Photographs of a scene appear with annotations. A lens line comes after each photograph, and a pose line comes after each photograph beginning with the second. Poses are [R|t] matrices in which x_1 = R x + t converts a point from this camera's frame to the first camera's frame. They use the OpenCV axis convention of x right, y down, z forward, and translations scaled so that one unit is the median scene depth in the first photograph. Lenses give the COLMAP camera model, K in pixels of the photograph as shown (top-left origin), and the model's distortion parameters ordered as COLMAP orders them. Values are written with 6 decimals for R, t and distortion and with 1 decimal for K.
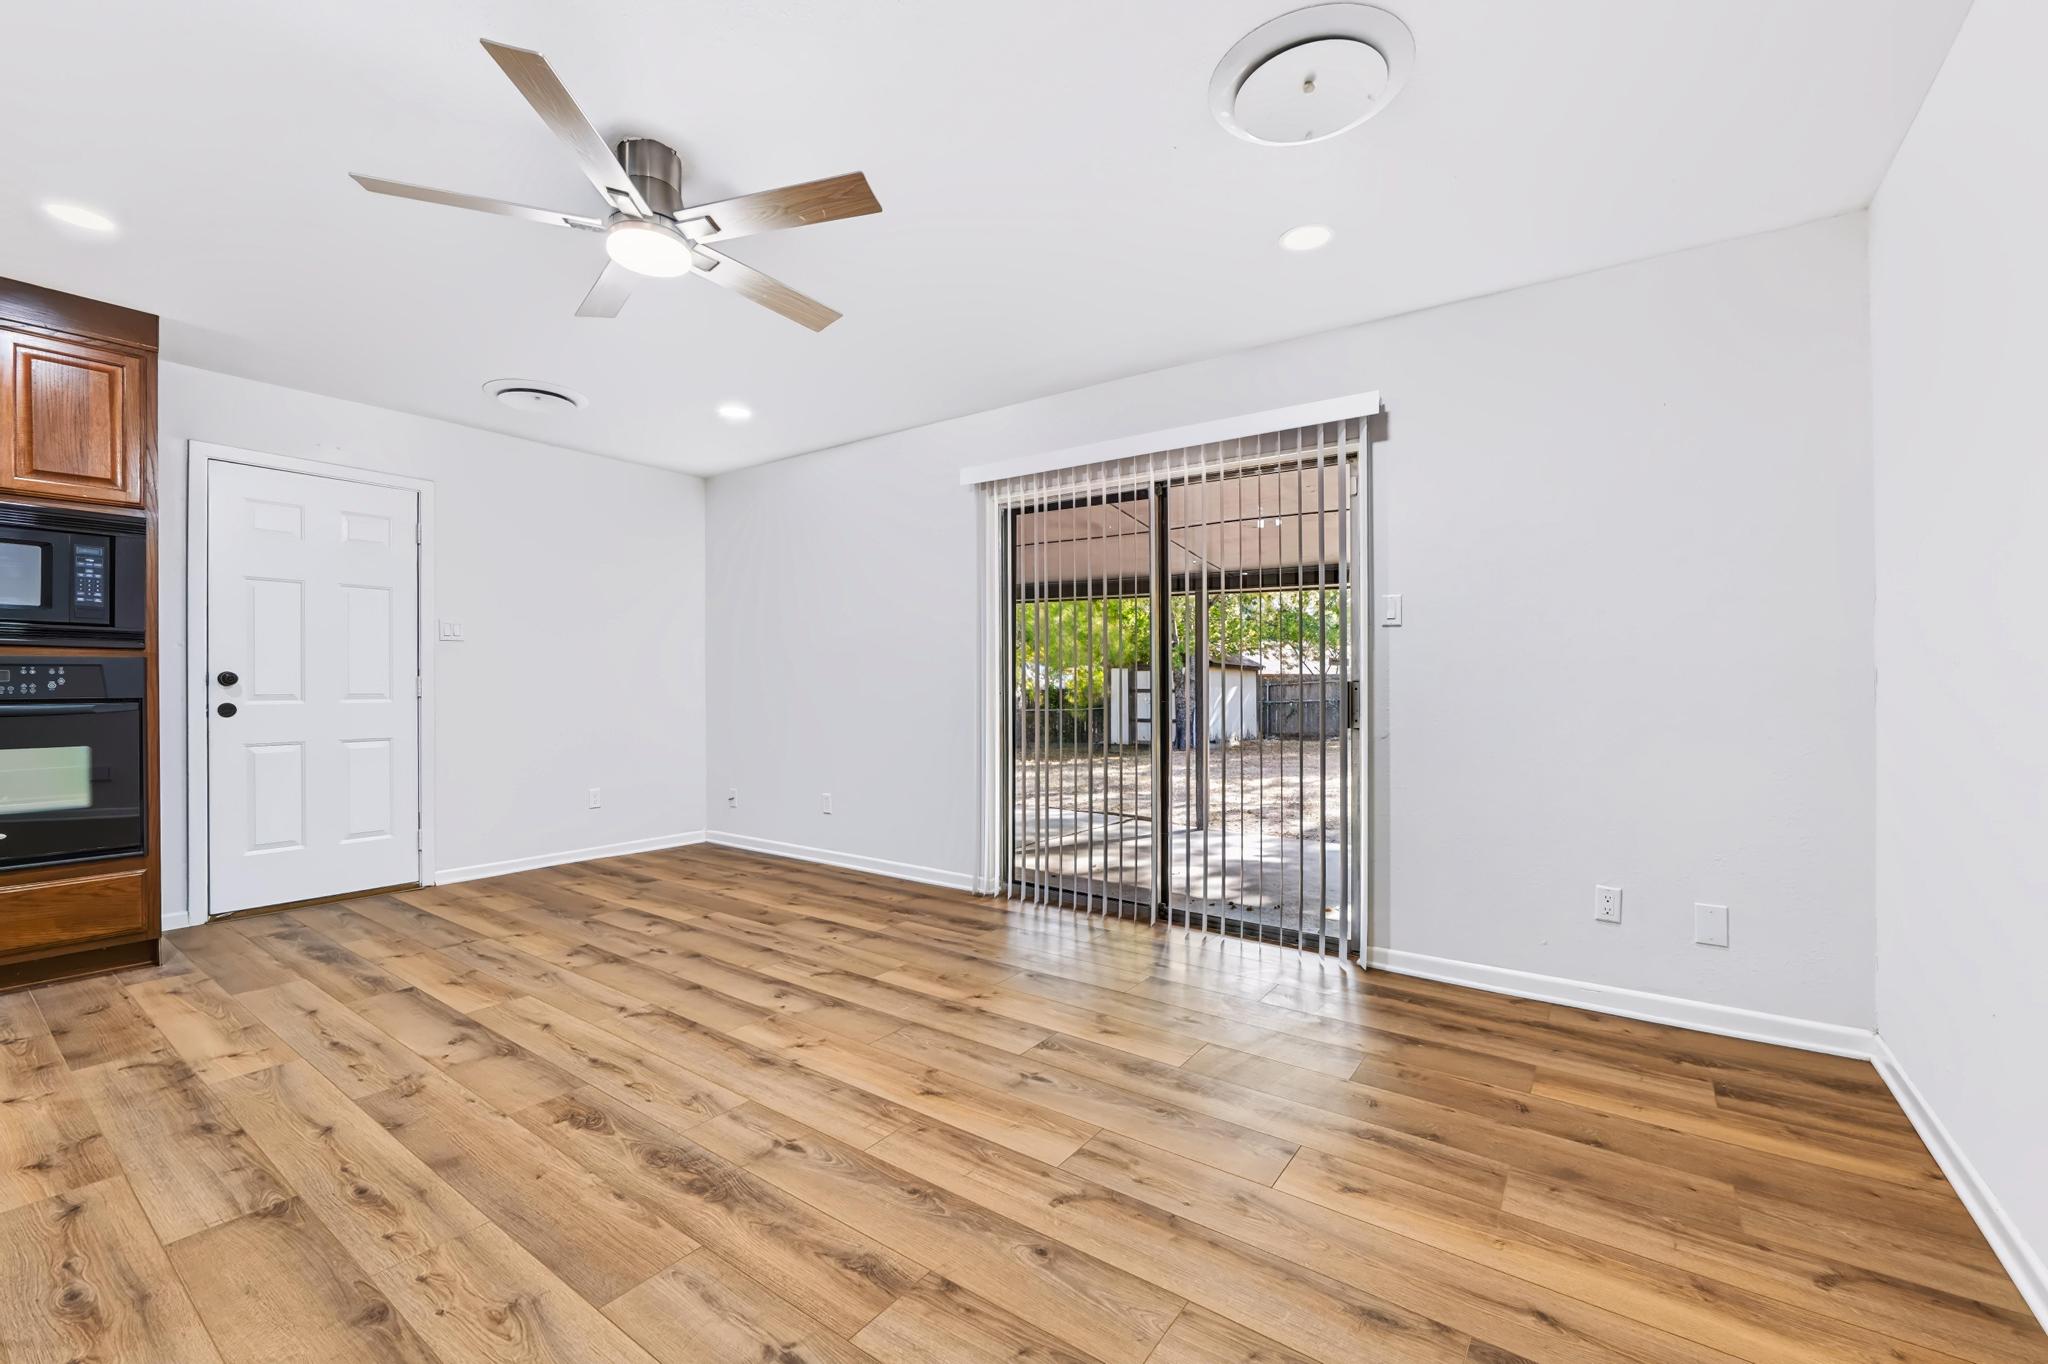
lens RADIAL K [[849.4, 0, 1017.9], [0, 849.4, 680.7], [0, 0, 1]] dist [-0.010736, 0.000246]
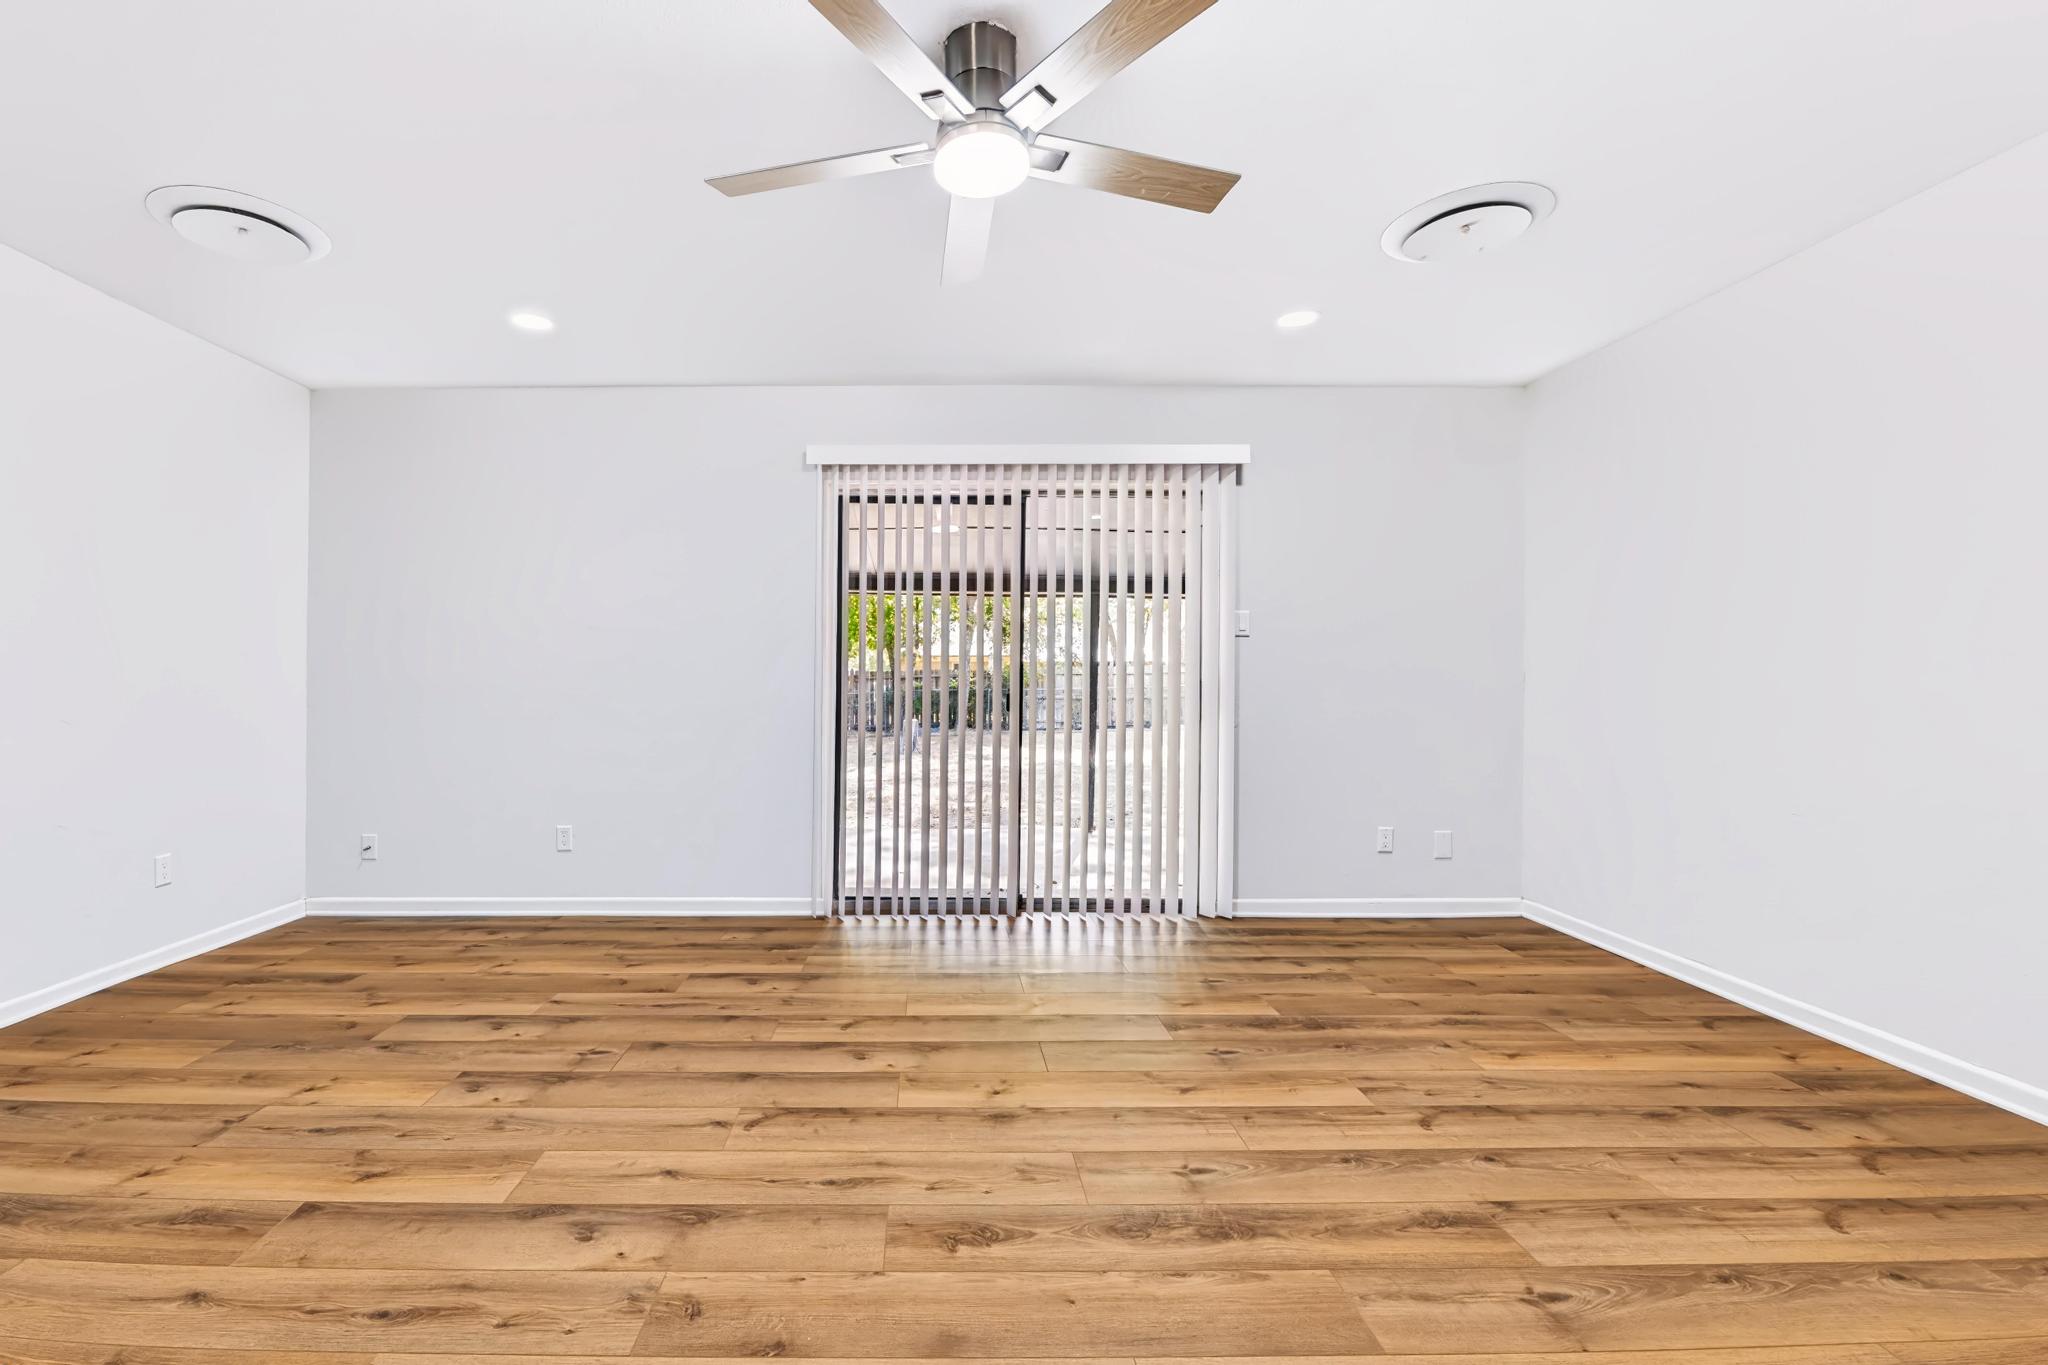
lens RADIAL K [[849.4, 0, 1017.9], [0, 849.4, 681.2], [0, 0, 1]] dist [-0.010736, 0.000246]
pose [[0.807798, -0.001325, 0.589458, -0.708021], [0.000556, 0.999999, 0.001486, -0.002812], [-0.589459, -0.000872, 0.807798, 0.248464]]
